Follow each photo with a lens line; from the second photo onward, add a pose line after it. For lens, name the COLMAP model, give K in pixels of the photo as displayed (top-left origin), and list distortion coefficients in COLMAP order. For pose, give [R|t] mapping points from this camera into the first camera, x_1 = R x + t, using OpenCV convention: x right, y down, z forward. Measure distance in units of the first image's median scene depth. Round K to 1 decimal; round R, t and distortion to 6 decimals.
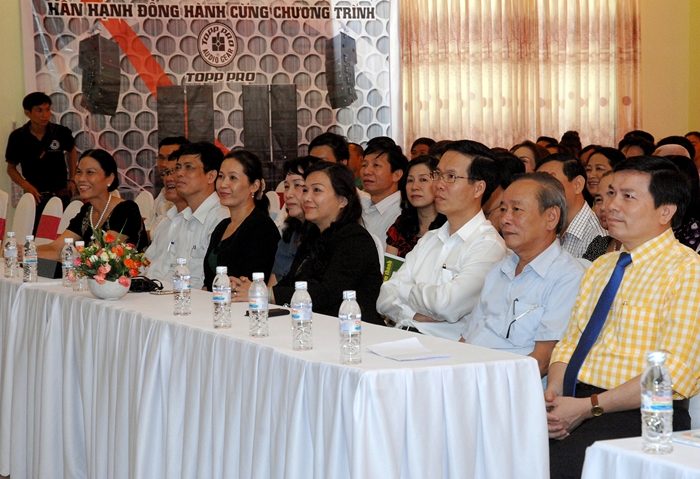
lens RADIAL K [[1704.3, 0, 350.0], [0, 1704.3, 239.5], [0, 0, 1]] dist [0.308469, -0.188789]
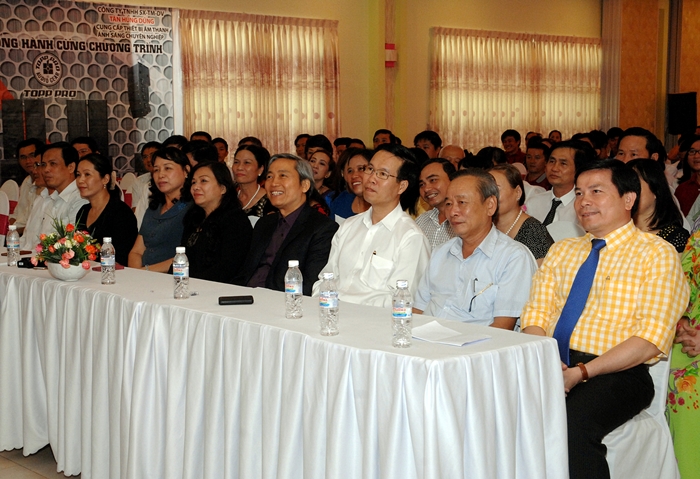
lens RADIAL K [[1069.2, 0, 316.1], [0, 1069.2, 239.0], [0, 0, 1]] dist [0.110122, 0.117493]
pose [[0.973147, -0.019254, 0.229380, -0.068798], [0.011983, 0.999382, 0.033050, -0.006461], [-0.229874, -0.029414, 0.972776, 0.126079]]
